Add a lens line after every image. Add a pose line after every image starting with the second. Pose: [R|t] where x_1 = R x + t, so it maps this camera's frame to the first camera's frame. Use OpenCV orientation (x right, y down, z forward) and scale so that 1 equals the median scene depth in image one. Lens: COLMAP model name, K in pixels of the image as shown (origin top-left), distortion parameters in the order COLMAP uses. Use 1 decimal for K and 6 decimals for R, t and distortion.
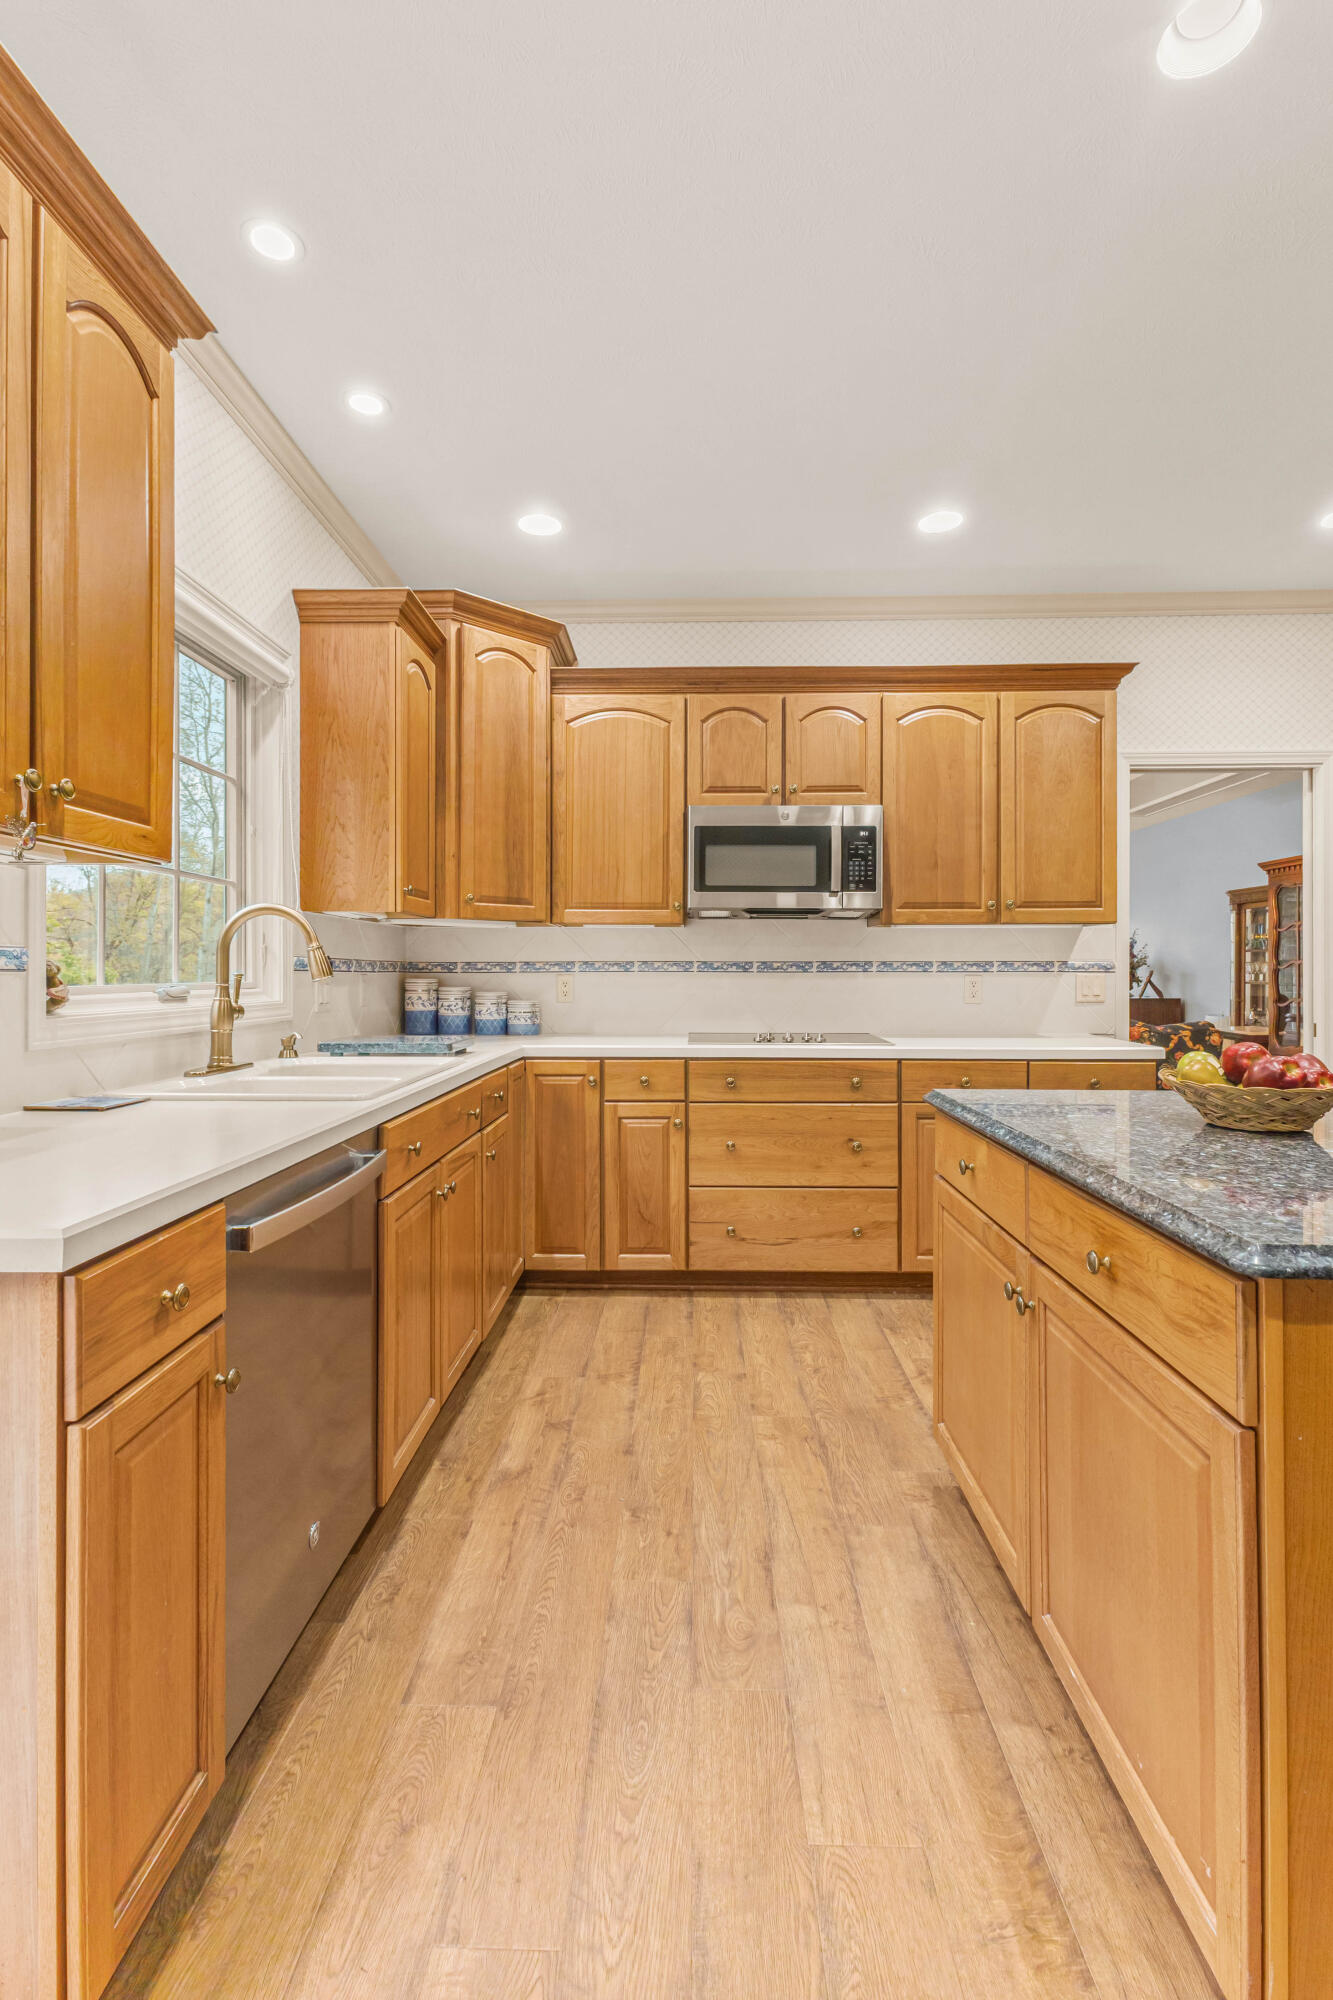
lens RADIAL K [[924.8, 0, 671.5], [0, 924.8, 966.5], [0, 0, 1]] dist [0.009335, -0.000771]
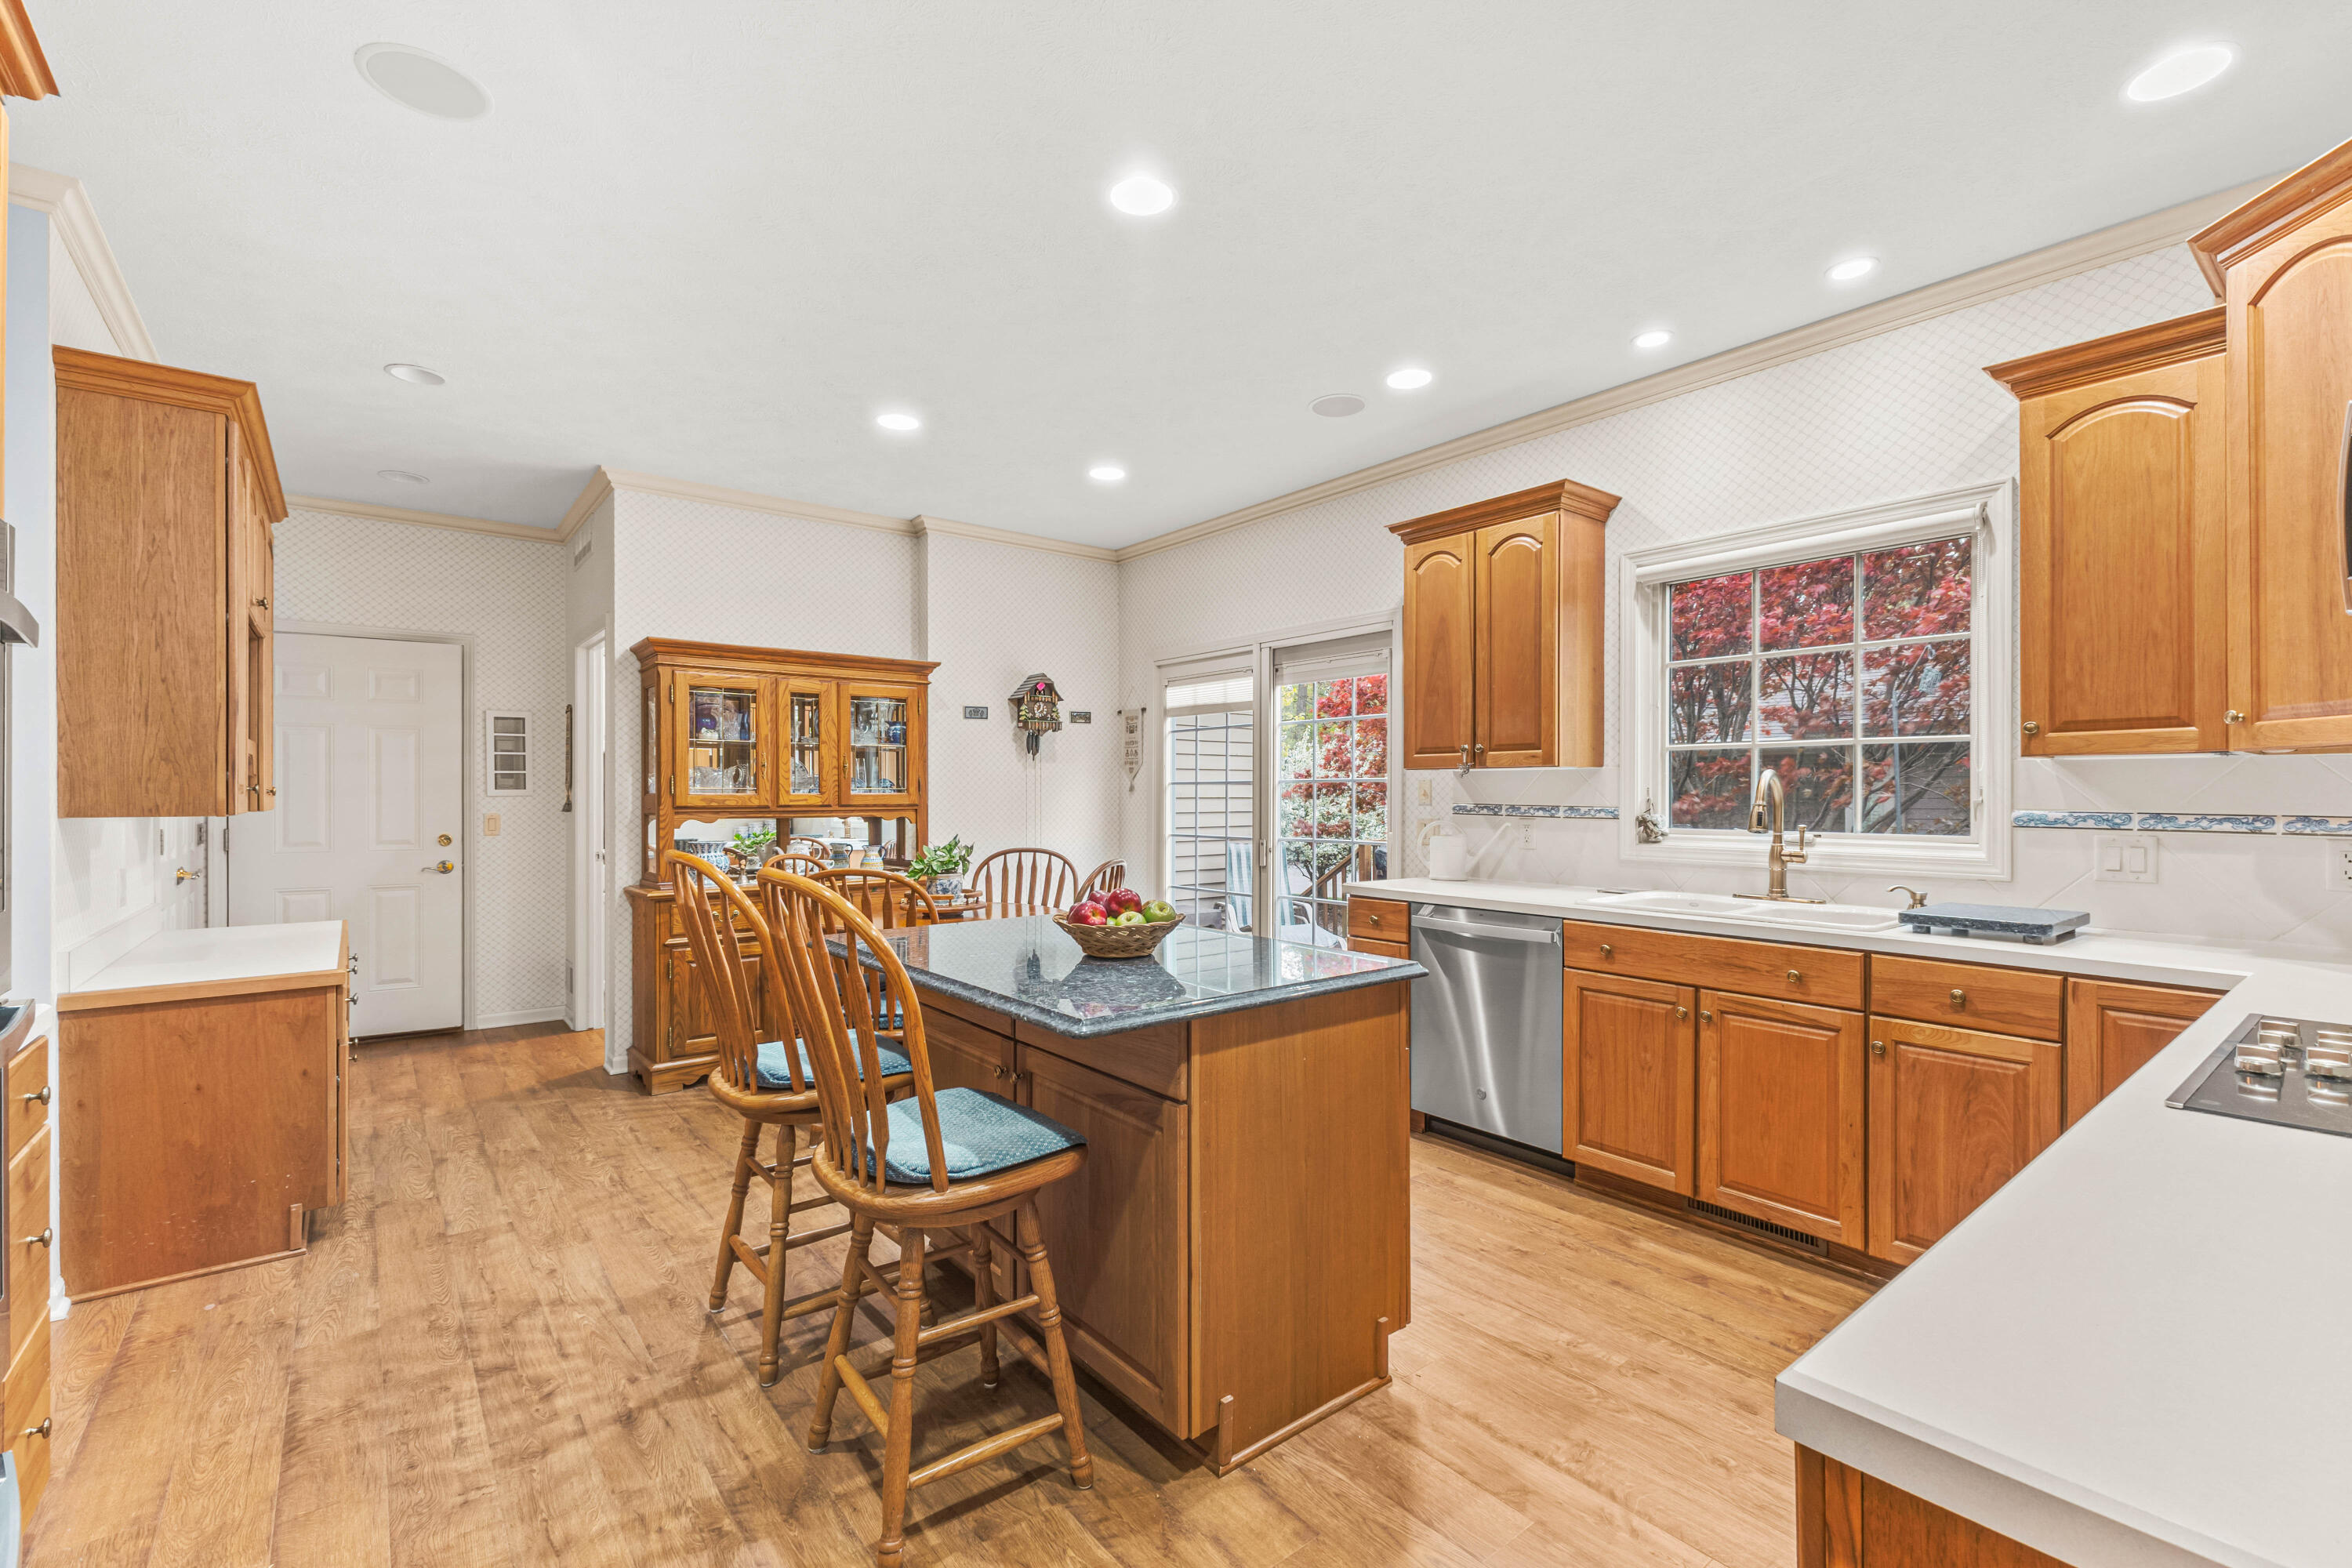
lens RADIAL K [[1022.8, 0, 1166.4], [0, 1022.8, 792.6], [0, 0, 1]] dist [0.009399, -0.000850]
pose [[-0.771426, -0.001827, -0.636316, 0.724746], [0.000979, 0.999991, -0.004058, -0.021916], [0.636318, -0.003754, -0.771418, 1.042073]]
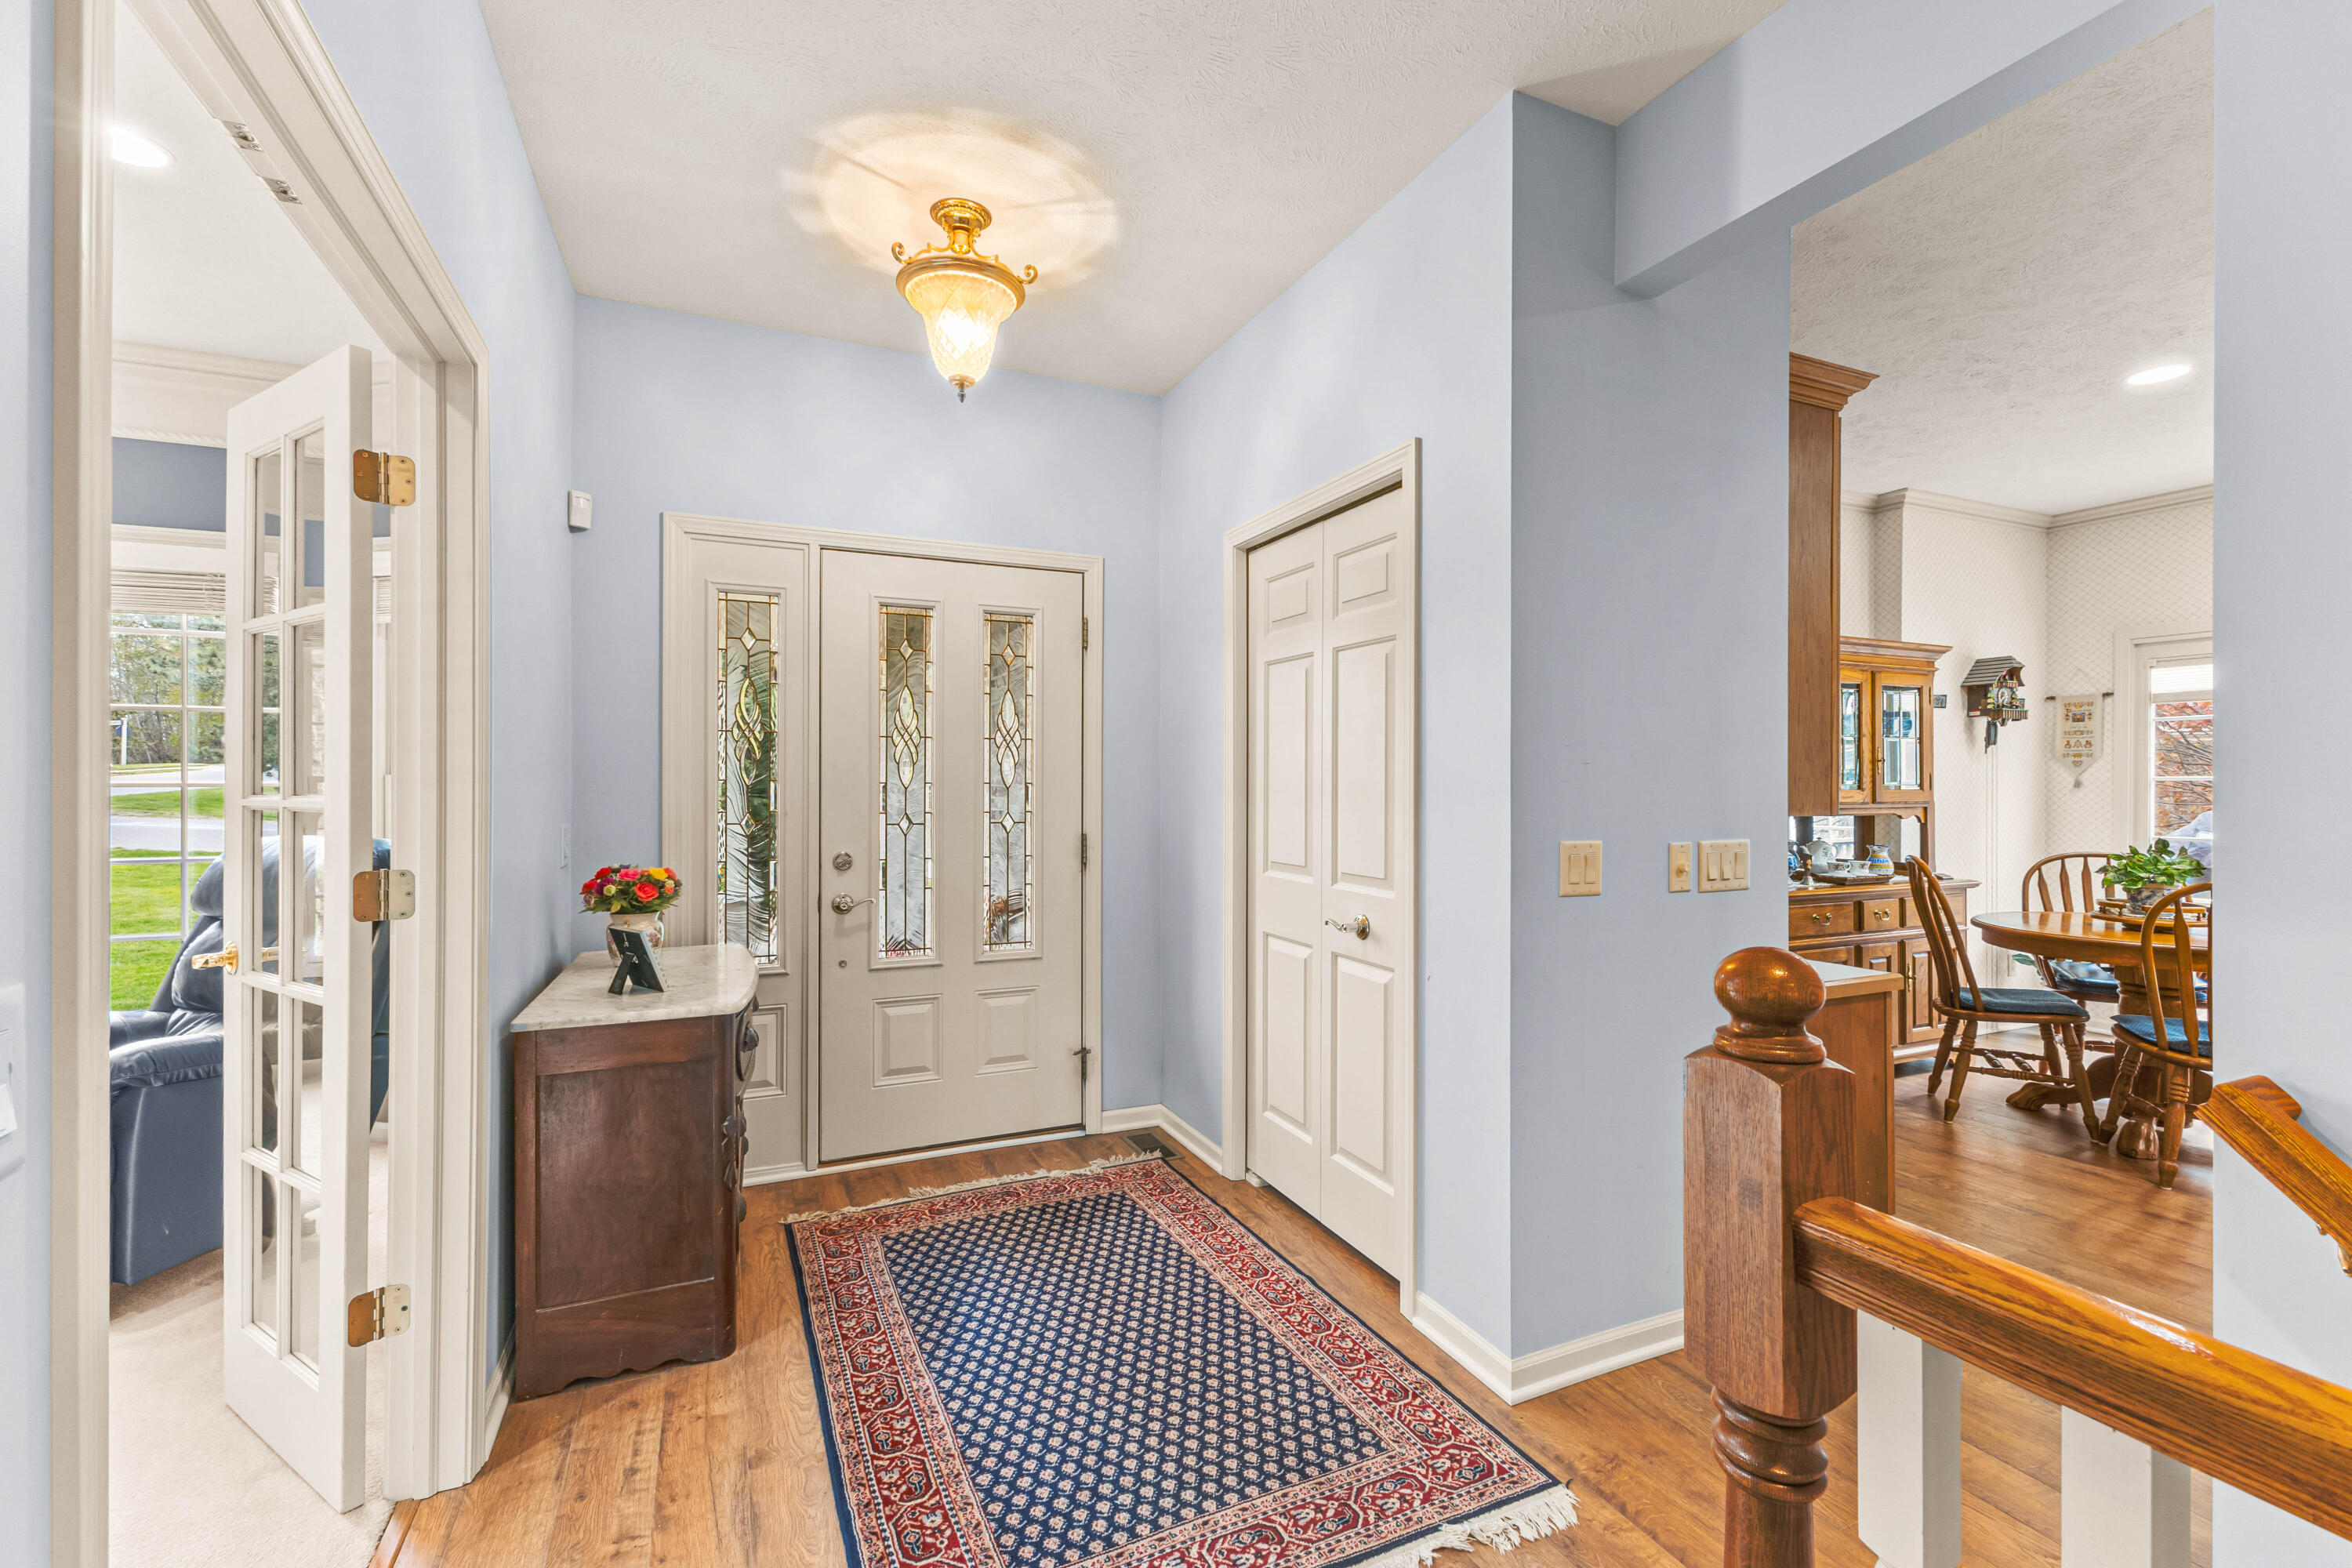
lens RADIAL K [[1022.8, 0, 1171.2], [0, 1022.8, 775.0], [0, 0, 1]] dist [0.009399, -0.000850]
pose [[-0.900344, -0.008486, -0.435096, 1.594943], [-0.006498, 0.999961, -0.006056, -0.031691], [0.435130, -0.002625, -0.900364, 0.443178]]
